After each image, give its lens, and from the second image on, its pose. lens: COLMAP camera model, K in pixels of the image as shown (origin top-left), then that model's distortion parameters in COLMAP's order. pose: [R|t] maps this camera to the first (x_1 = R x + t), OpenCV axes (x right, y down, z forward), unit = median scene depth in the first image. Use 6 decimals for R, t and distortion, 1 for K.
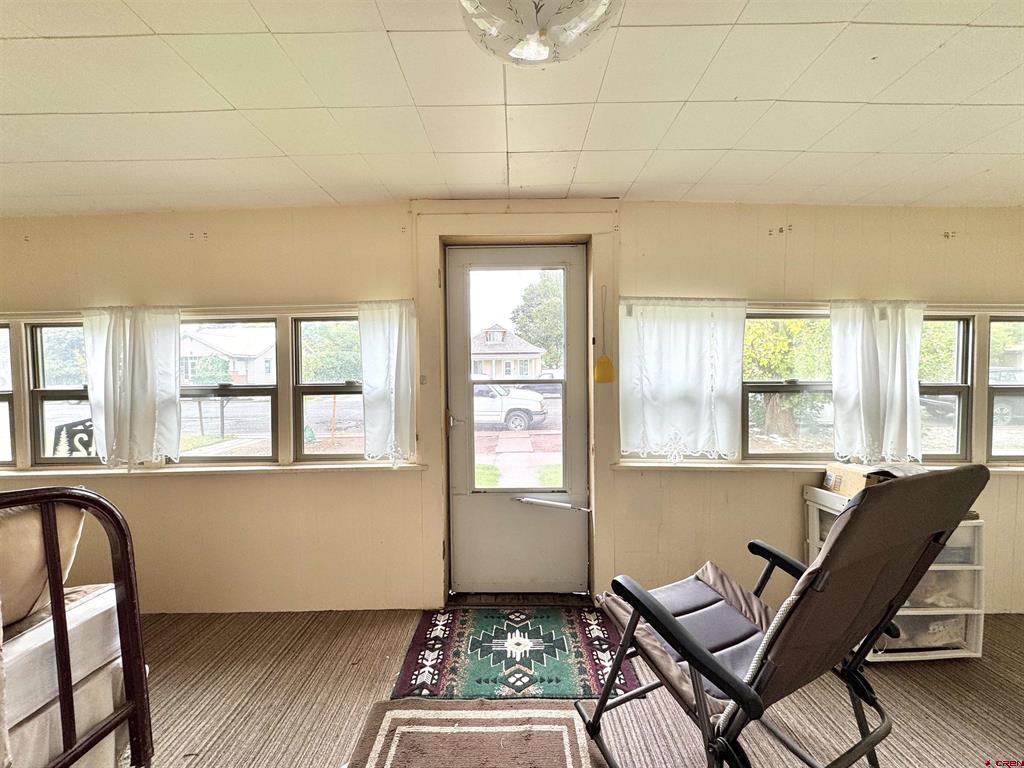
lens RADIAL K [[407.6, 0, 512.0], [0, 407.6, 384.0], [0, 0, 1]] dist [-0.002425, -0.000212]
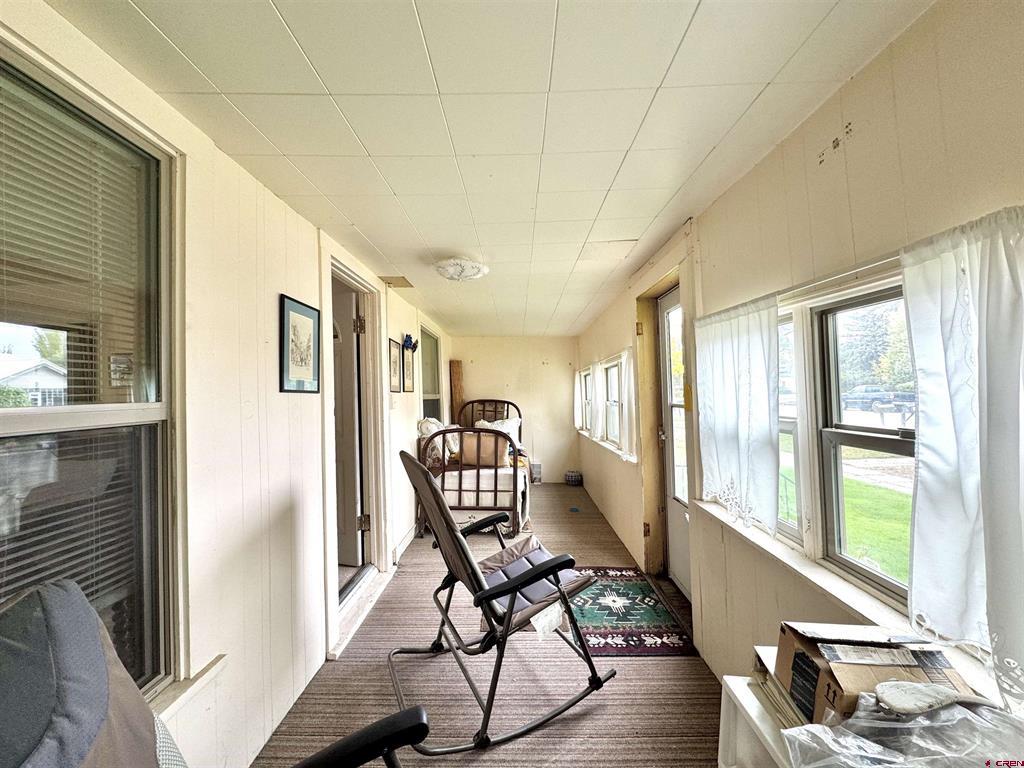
lens RADIAL K [[407.6, 0, 512.0], [0, 407.6, 384.0], [0, 0, 1]] dist [-0.002425, -0.000212]
pose [[-0.008185, -0.010494, -0.999911, 1.339574], [-0.006202, 0.999926, -0.010443, -0.061459], [0.999947, 0.006116, -0.008249, 0.652940]]
